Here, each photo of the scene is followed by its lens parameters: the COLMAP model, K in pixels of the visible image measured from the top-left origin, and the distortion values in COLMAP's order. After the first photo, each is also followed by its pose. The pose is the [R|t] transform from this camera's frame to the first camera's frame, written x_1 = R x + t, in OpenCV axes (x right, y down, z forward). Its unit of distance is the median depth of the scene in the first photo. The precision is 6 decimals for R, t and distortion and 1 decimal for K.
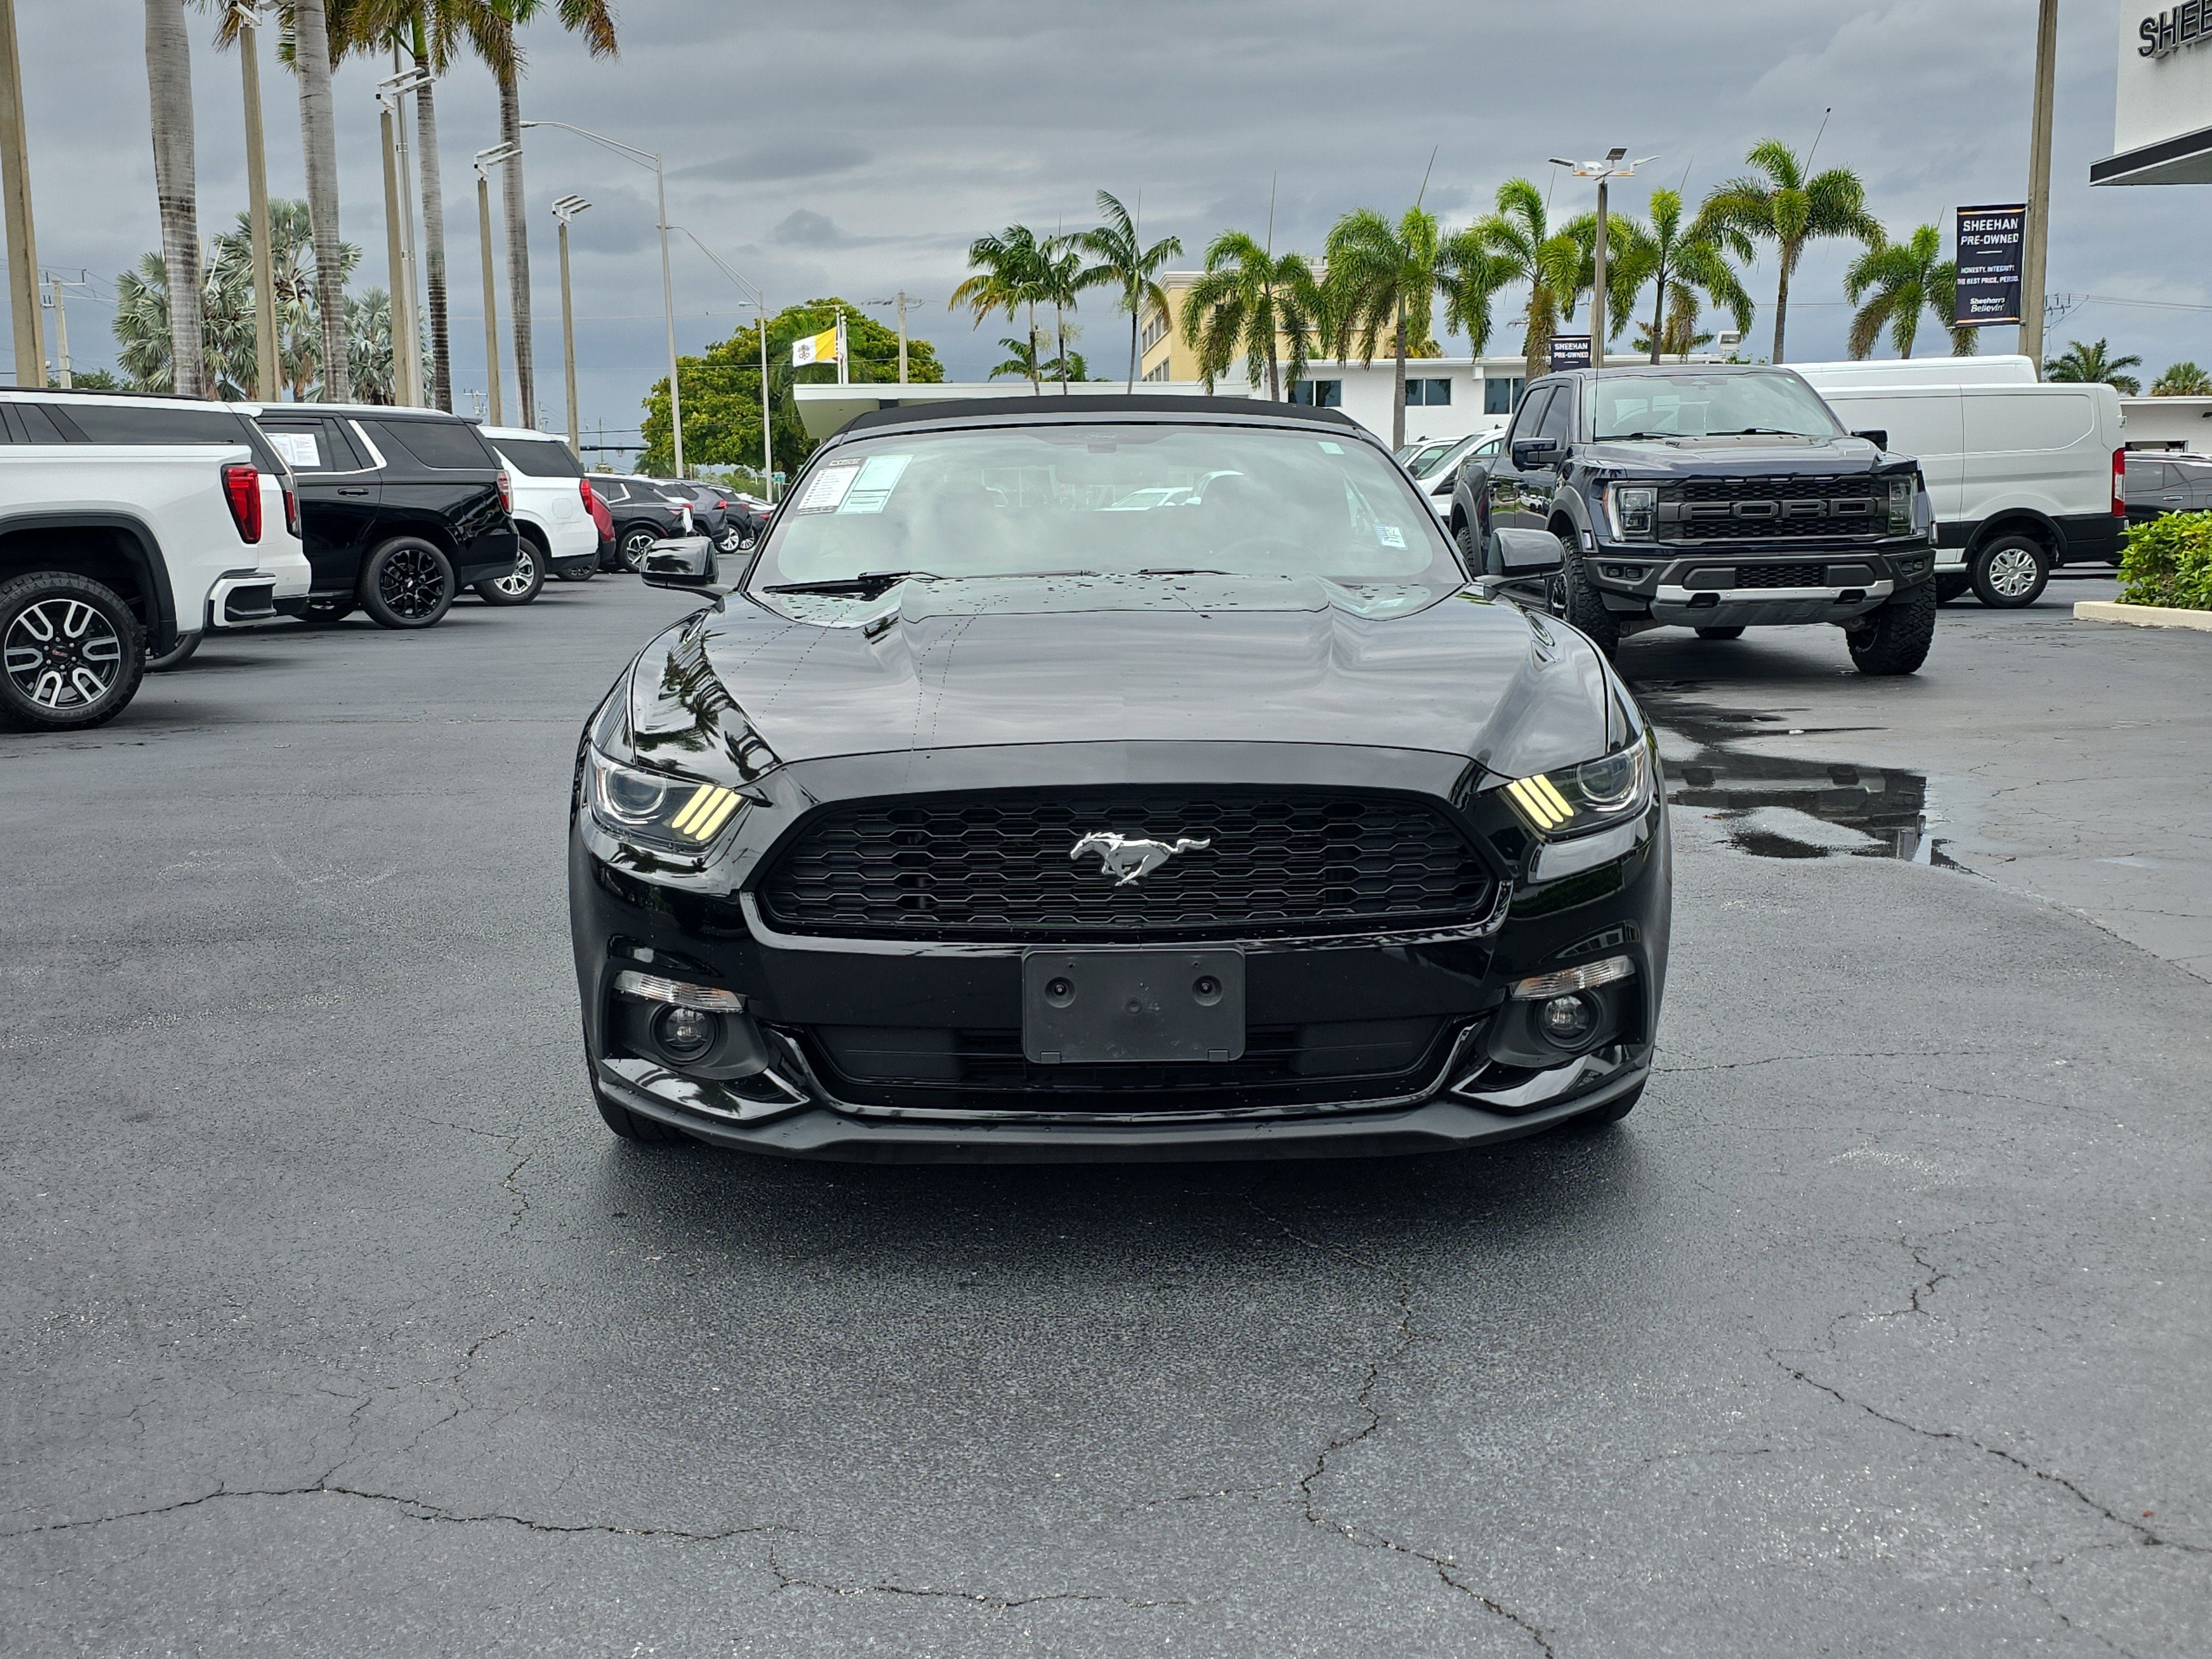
lens RADIAL K [[2691.1, 0, 1102.3], [0, 2691.1, 821.0], [0, 0, 1]] dist [0.028850, 0.000000]
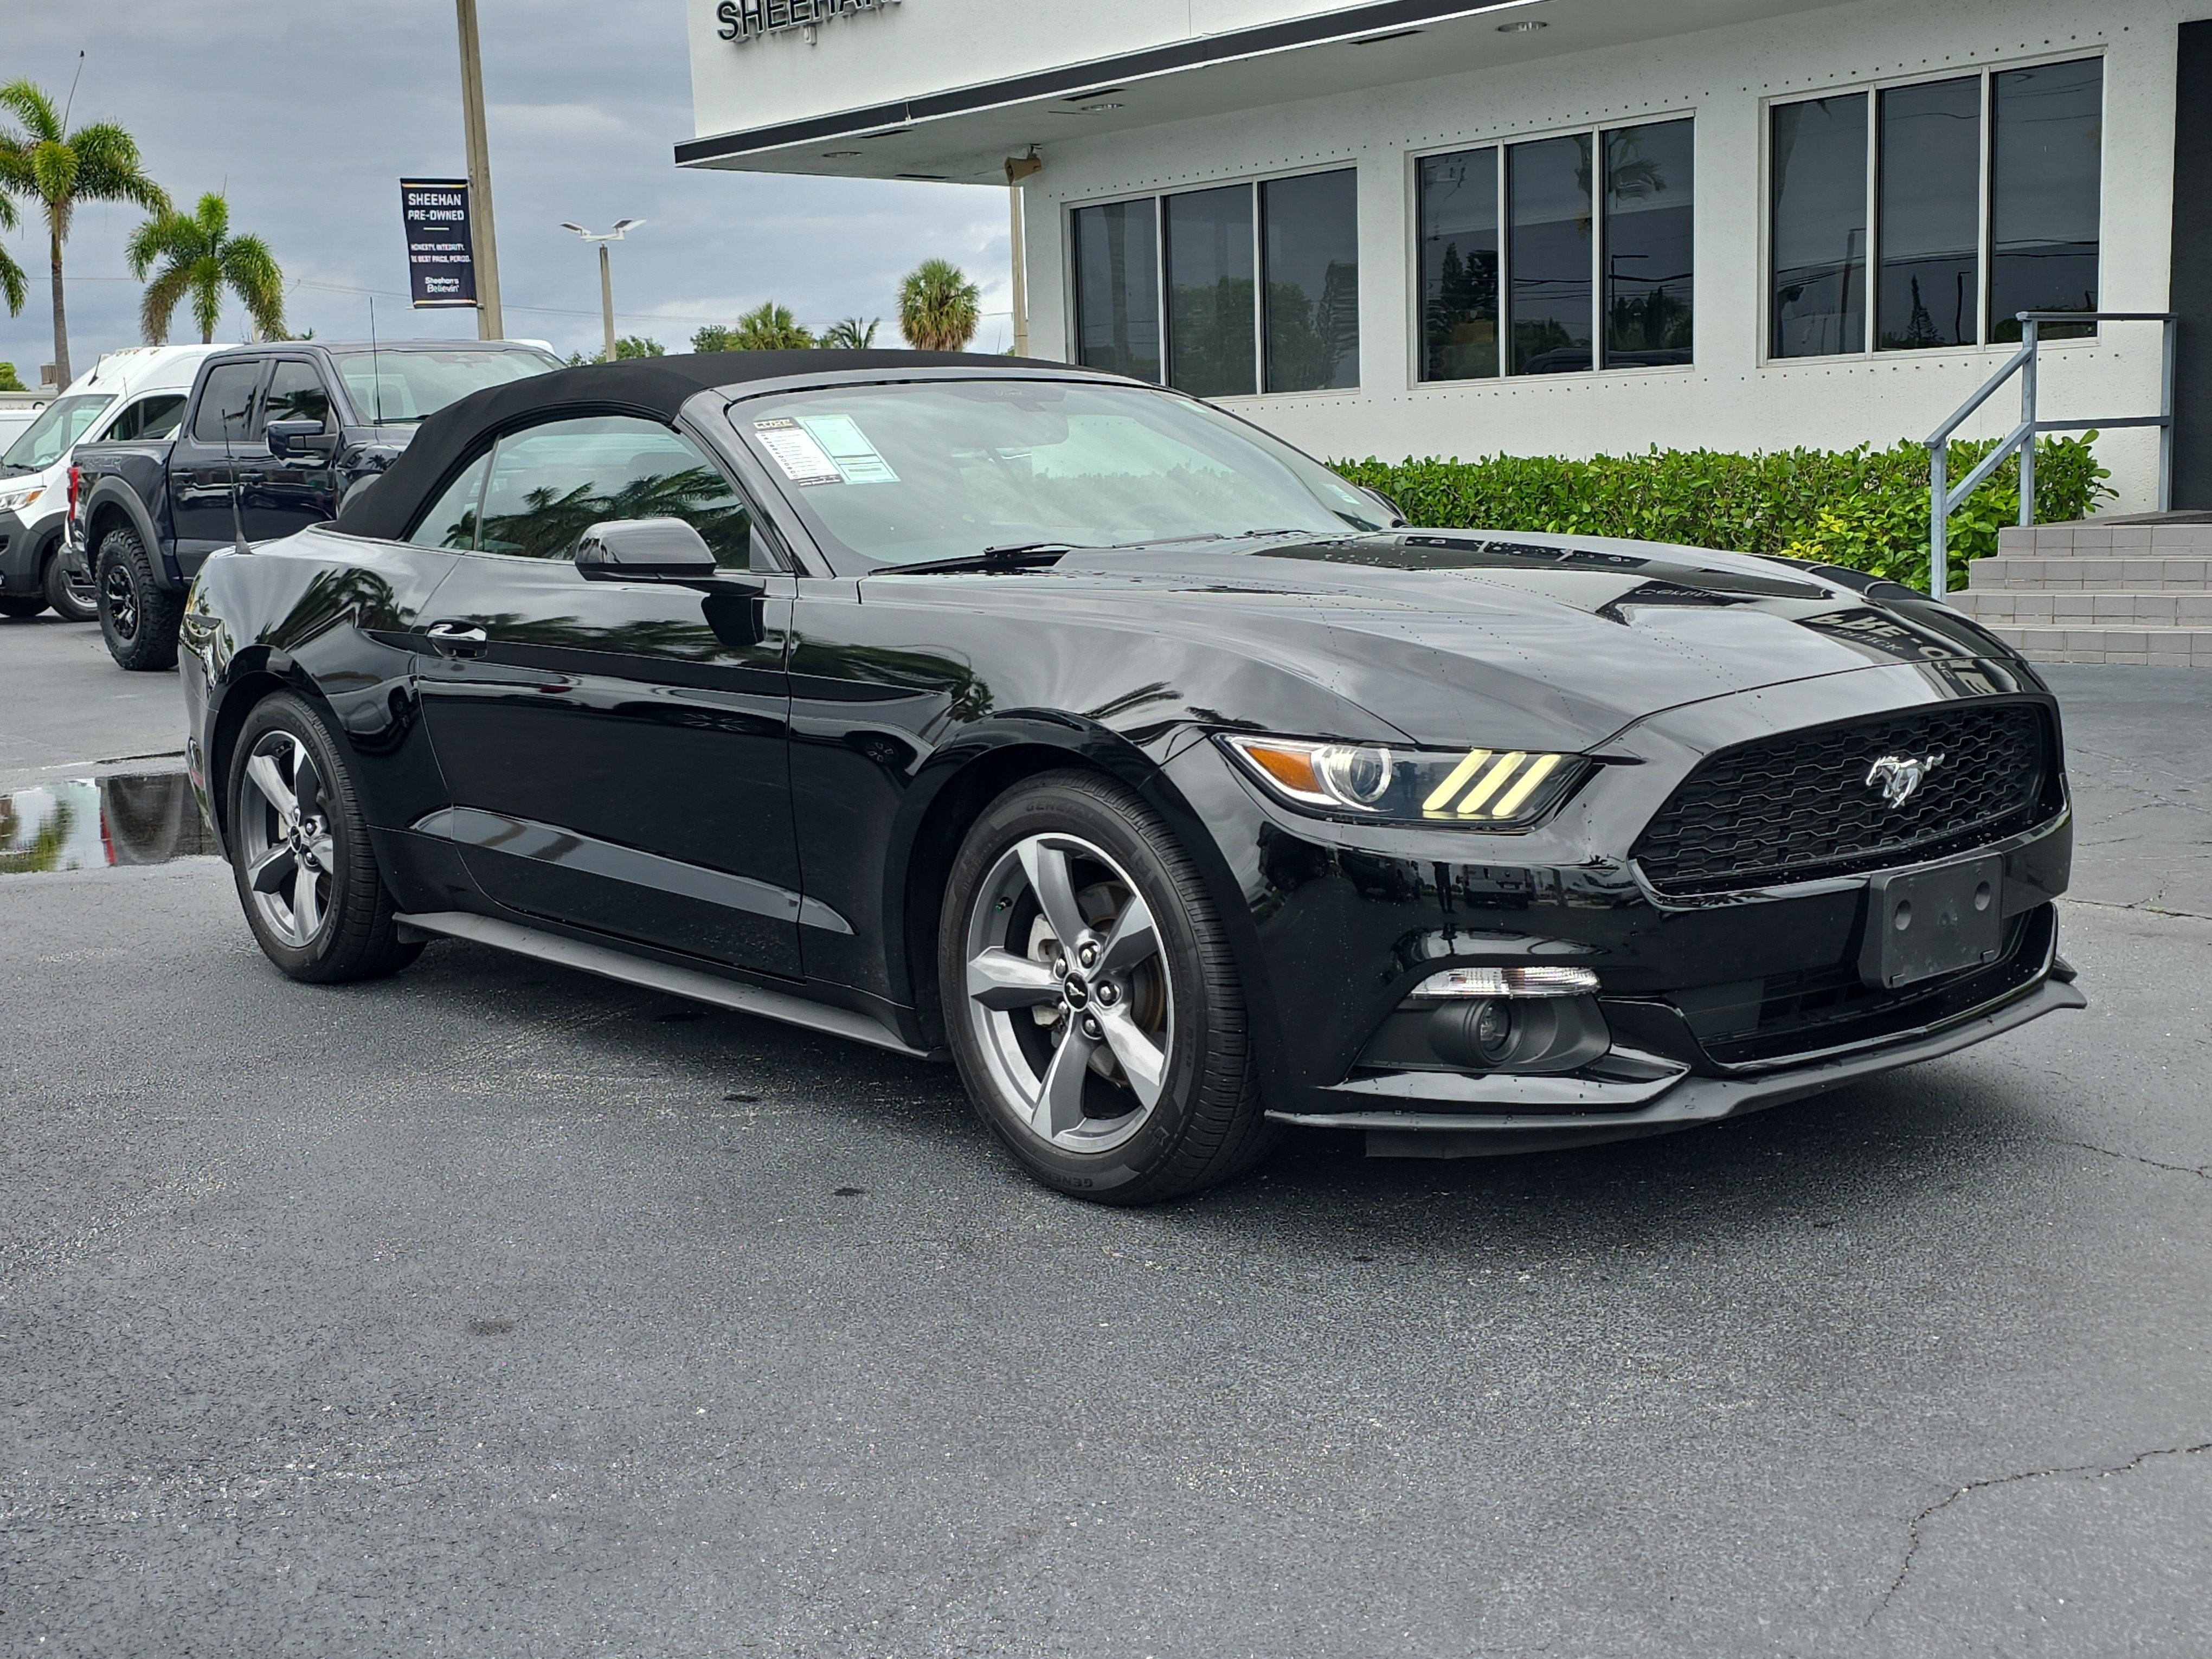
lens RADIAL K [[2977.3, 0, 1110.9], [0, 2977.3, 833.5], [0, 0, 1]] dist [0.115791, 0.000000]
pose [[0.716310, -0.100596, 0.690493, -0.247747], [0.109563, 0.993494, 0.031080, -0.008557], [-0.689127, 0.053389, 0.722671, 0.094410]]
